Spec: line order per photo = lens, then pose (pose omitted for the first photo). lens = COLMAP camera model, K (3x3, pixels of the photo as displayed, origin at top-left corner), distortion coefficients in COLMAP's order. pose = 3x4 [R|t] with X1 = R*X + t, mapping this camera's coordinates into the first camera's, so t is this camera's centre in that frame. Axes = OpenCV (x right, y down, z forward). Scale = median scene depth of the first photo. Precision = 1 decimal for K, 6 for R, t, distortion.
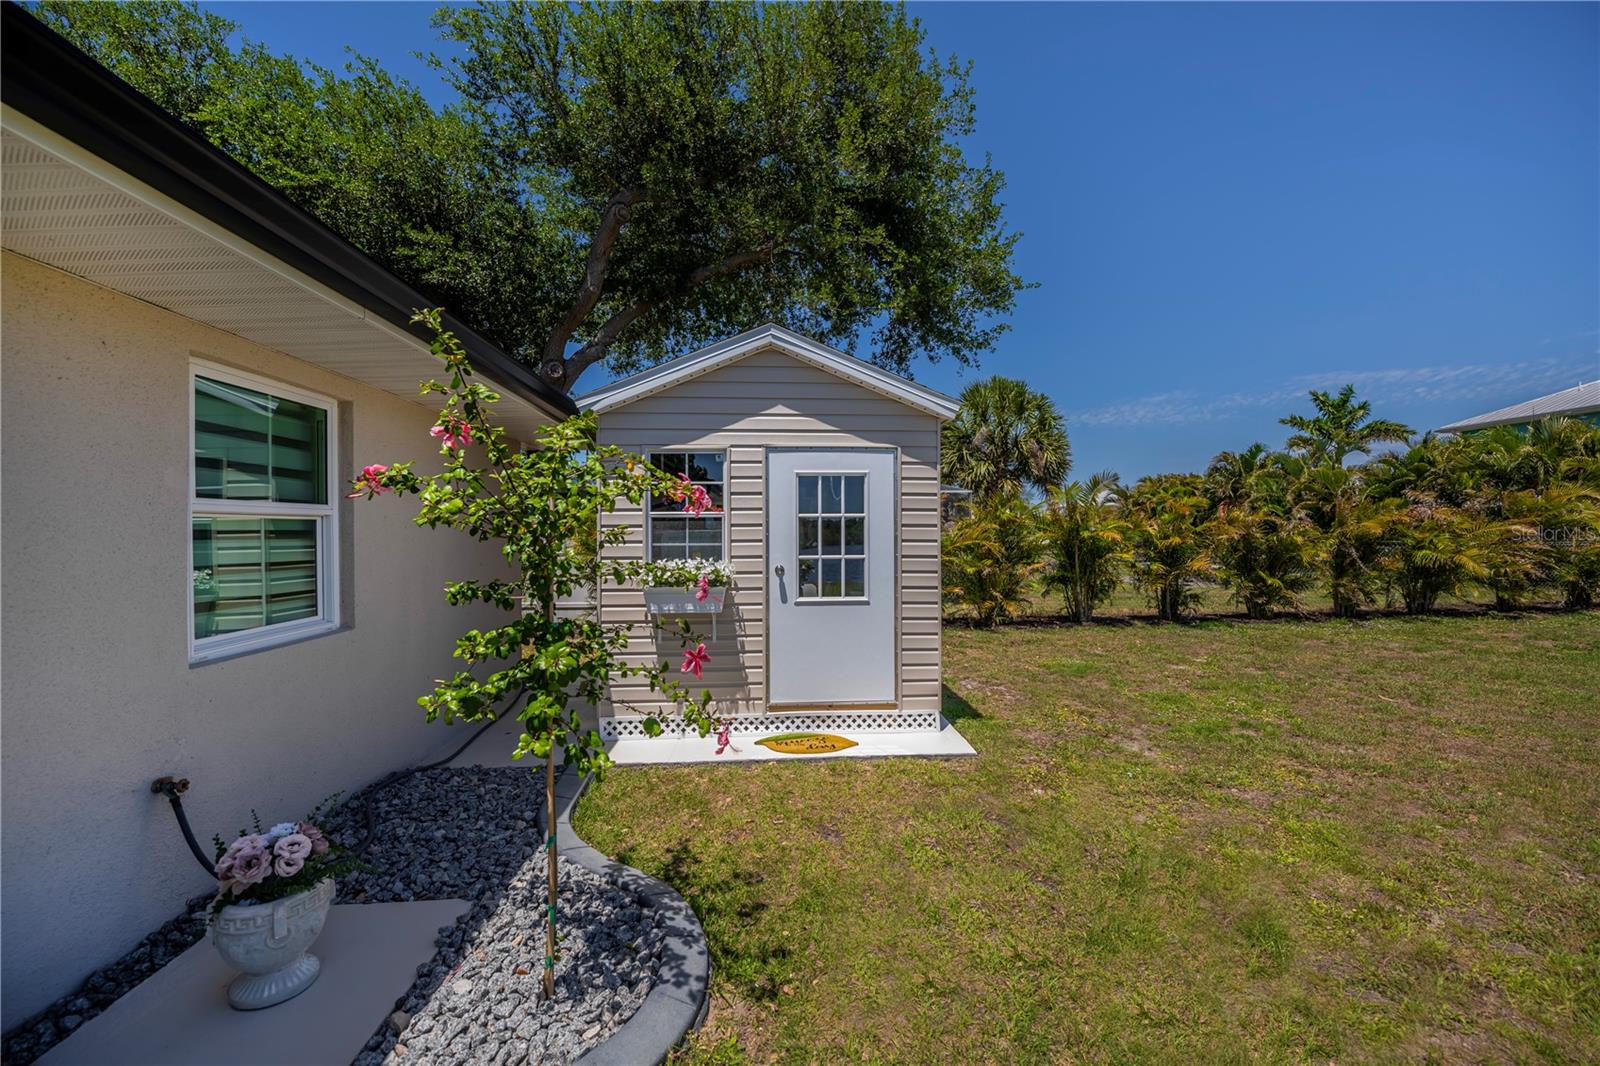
lens RADIAL K [[637.0, 0, 805.1], [0, 637.0, 531.0], [0, 0, 1]] dist [-0.019063, -0.001622]
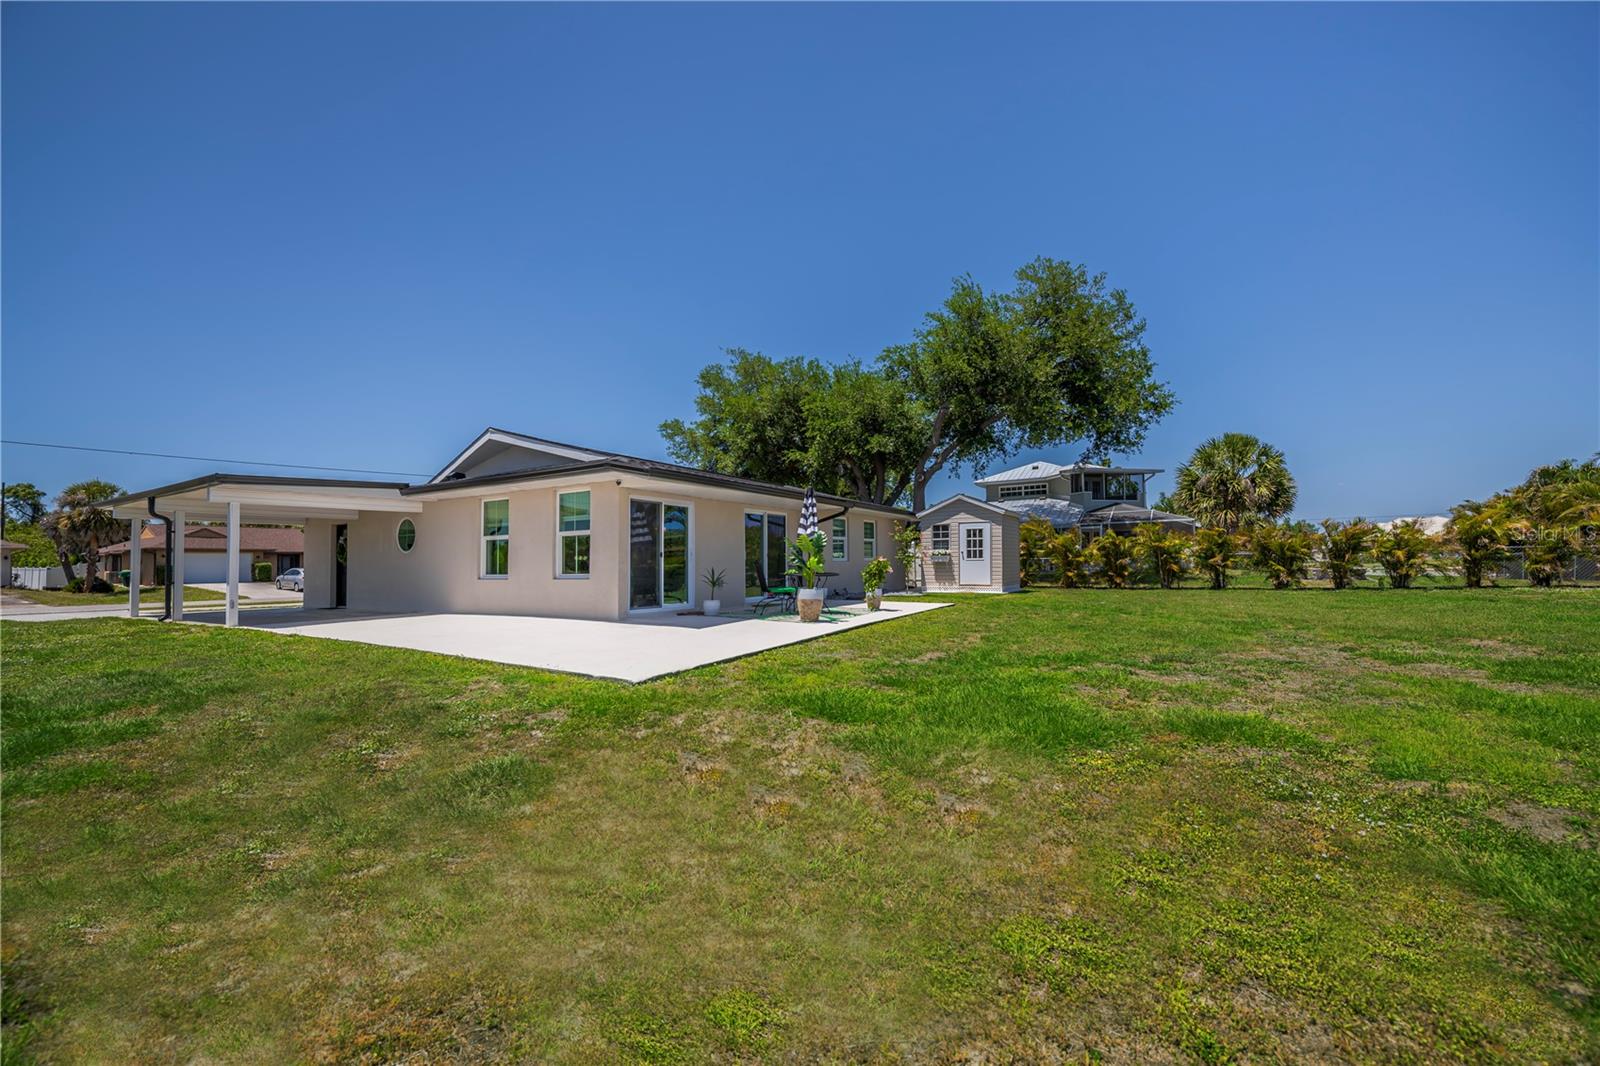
lens RADIAL K [[637.0, 0, 800.9], [0, 637.0, 539.6], [0, 0, 1]] dist [-0.019063, -0.001622]
pose [[0.826366, -0.012036, -0.563005, 1.417790], [0.002211, 0.999833, -0.018129, 0.052144], [0.563129, 0.013737, 0.826255, -3.002673]]
